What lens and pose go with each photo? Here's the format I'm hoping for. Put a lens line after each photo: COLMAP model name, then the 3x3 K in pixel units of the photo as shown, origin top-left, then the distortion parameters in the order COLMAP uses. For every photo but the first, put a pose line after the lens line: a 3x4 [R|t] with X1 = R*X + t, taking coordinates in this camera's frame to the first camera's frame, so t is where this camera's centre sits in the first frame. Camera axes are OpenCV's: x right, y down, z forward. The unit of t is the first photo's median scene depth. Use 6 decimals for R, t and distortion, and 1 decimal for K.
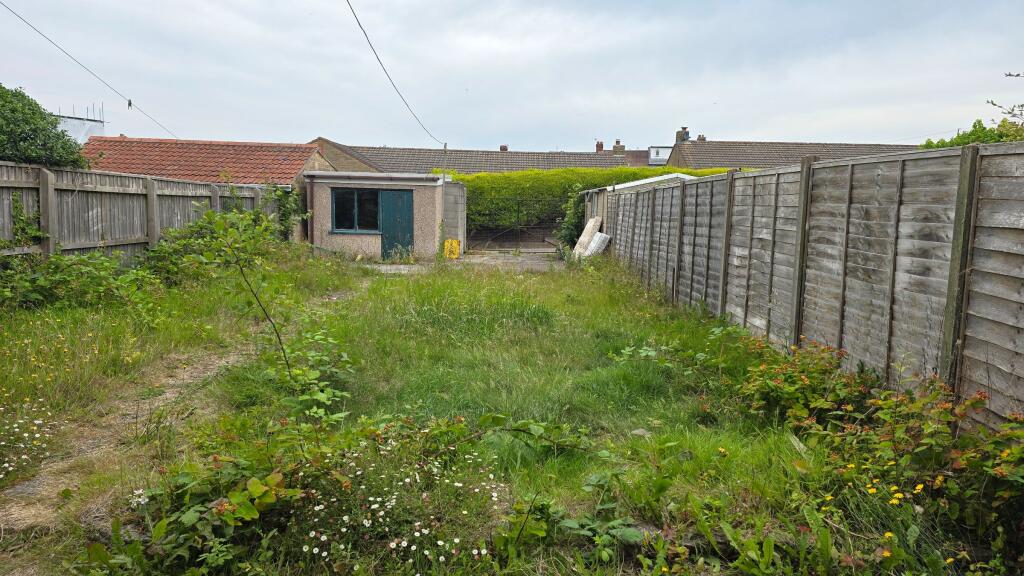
lens RADIAL K [[688.2, 0, 510.6], [0, 688.2, 288.8], [0, 0, 1]] dist [0.041064, -0.000986]
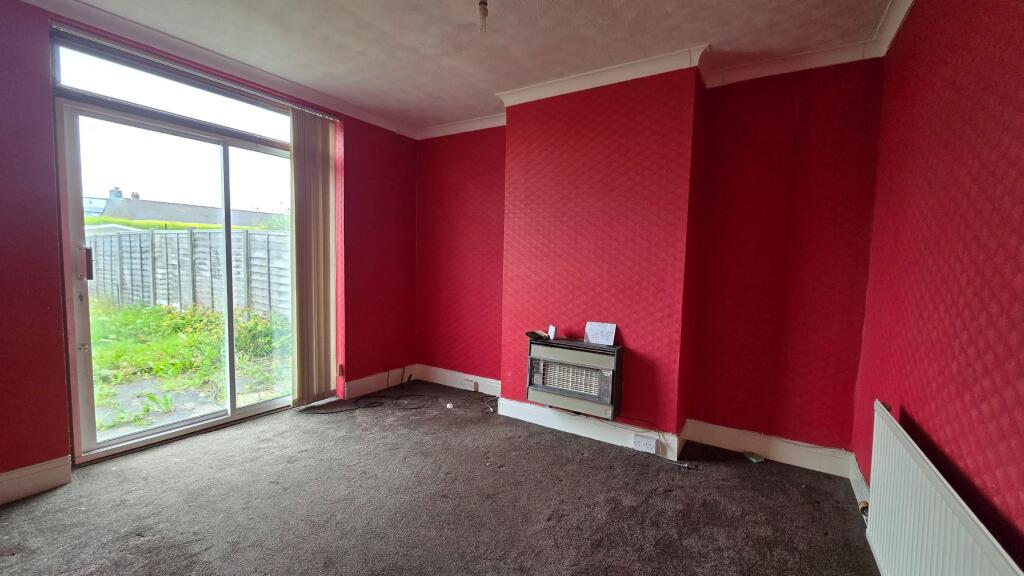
lens RADIAL K [[418.6, 0, 513.0], [0, 418.6, 290.6], [0, 0, 1]] dist [0.003257, 0.000101]
pose [[0.550173, -0.072859, 0.831866, -0.105701], [0.086864, 0.995775, 0.029766, 0.048657], [-0.830520, 0.055883, 0.554178, -0.453339]]
